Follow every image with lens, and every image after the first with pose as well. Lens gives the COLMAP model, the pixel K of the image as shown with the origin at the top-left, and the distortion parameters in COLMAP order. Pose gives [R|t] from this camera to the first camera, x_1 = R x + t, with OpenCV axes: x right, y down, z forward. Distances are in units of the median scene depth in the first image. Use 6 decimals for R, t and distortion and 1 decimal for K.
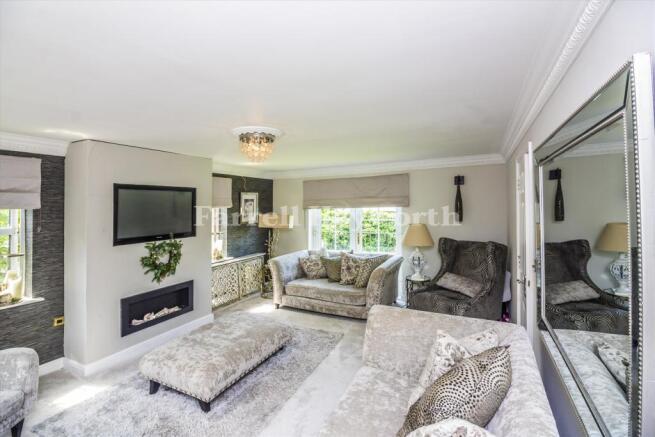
lens RADIAL K [[305.1, 0, 326.1], [0, 305.1, 199.0], [0, 0, 1]] dist [0.000666, -0.000298]
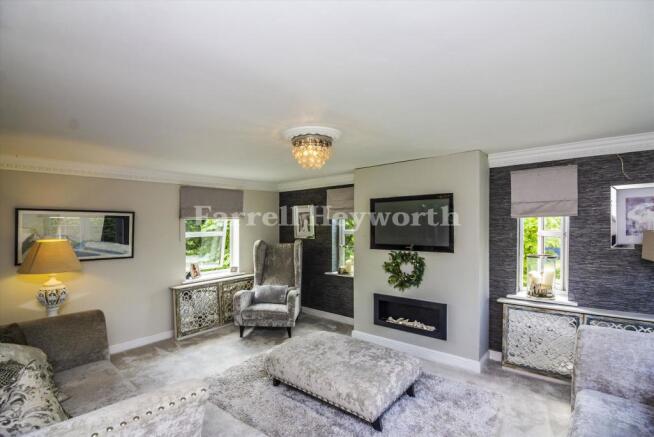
lens RADIAL K [[304.3, 0, 327.0], [0, 304.3, 218.5], [0, 0, 1]] dist [0.000589, -0.000054]
pose [[-0.208649, 0.009389, -0.977946, 0.639316], [0.042759, 0.999085, 0.000469, 0.024927], [0.977055, -0.041718, -0.208859, 1.254906]]
